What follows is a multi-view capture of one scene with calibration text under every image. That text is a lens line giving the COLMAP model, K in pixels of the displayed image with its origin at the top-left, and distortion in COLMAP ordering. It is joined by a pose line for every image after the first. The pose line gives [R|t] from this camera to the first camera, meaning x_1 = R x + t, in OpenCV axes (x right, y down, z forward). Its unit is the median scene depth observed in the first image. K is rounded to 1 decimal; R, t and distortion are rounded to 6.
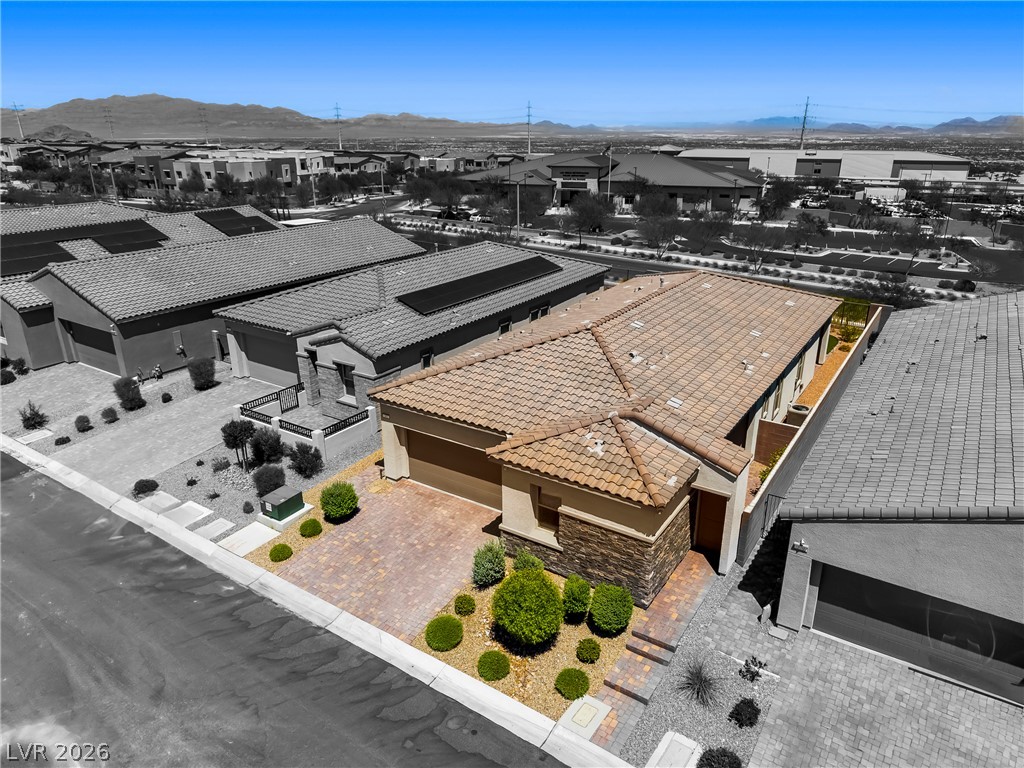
lens RADIAL K [[687.5, 0, 507.6], [0, 687.5, 381.1], [0, 0, 1]] dist [0.025296, -0.027787]
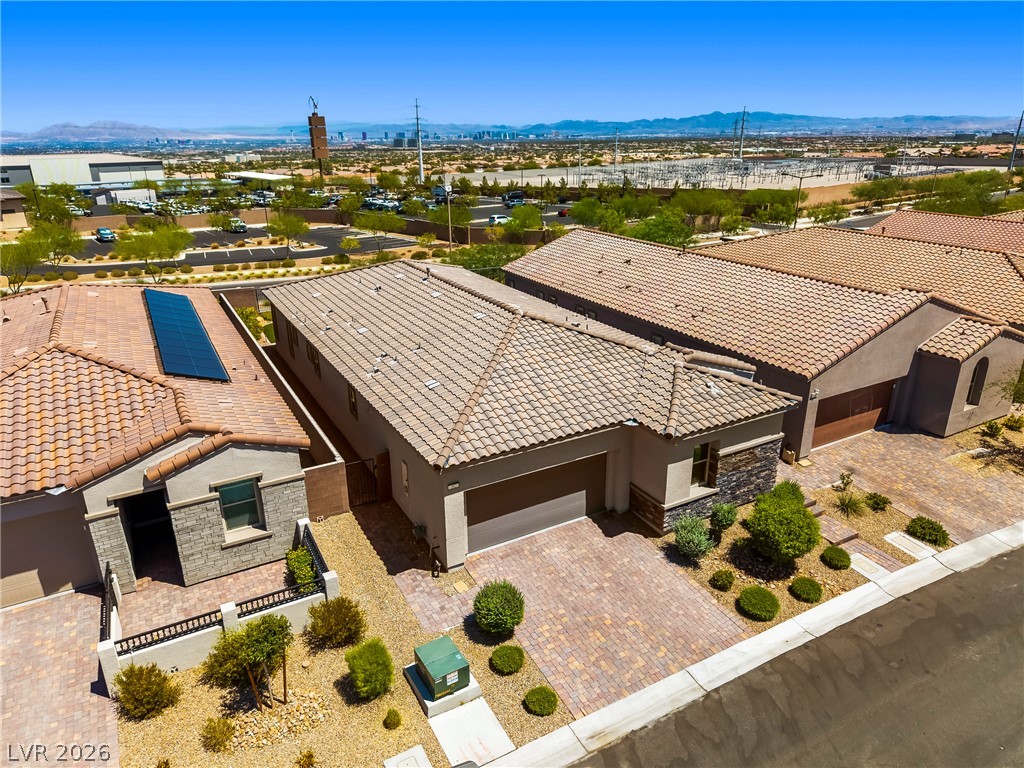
lens RADIAL K [[692.8, 0, 518.8], [0, 692.8, 383.3], [0, 0, 1]] dist [0.009046, -0.004912]
pose [[0.450904, -0.312341, 0.836139, -0.630970], [0.316031, 0.931957, 0.177708, -0.140825], [-0.834751, 0.184117, 0.518933, 0.452277]]
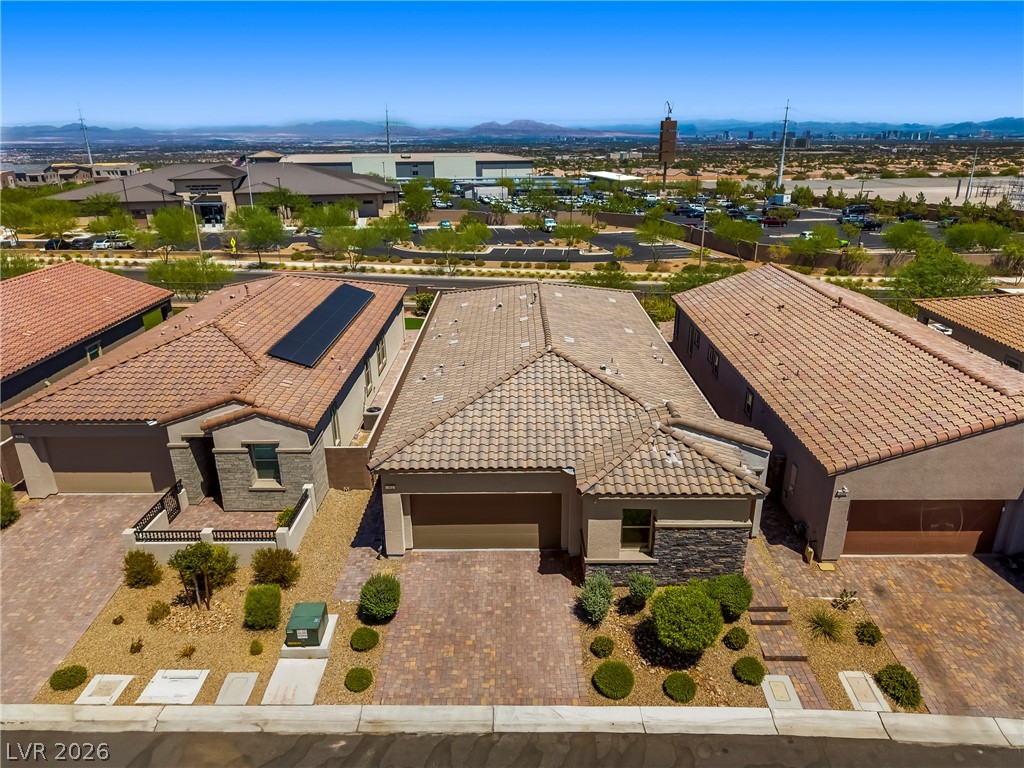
lens RADIAL K [[694.7, 0, 512.0], [0, 694.7, 384.0], [0, 0, 1]] dist [0.007832, -0.004922]
pose [[0.834982, -0.193537, 0.515119, -0.408881], [0.194915, 0.979439, 0.052041, -0.080671], [-0.514599, 0.056951, 0.855537, 0.130192]]
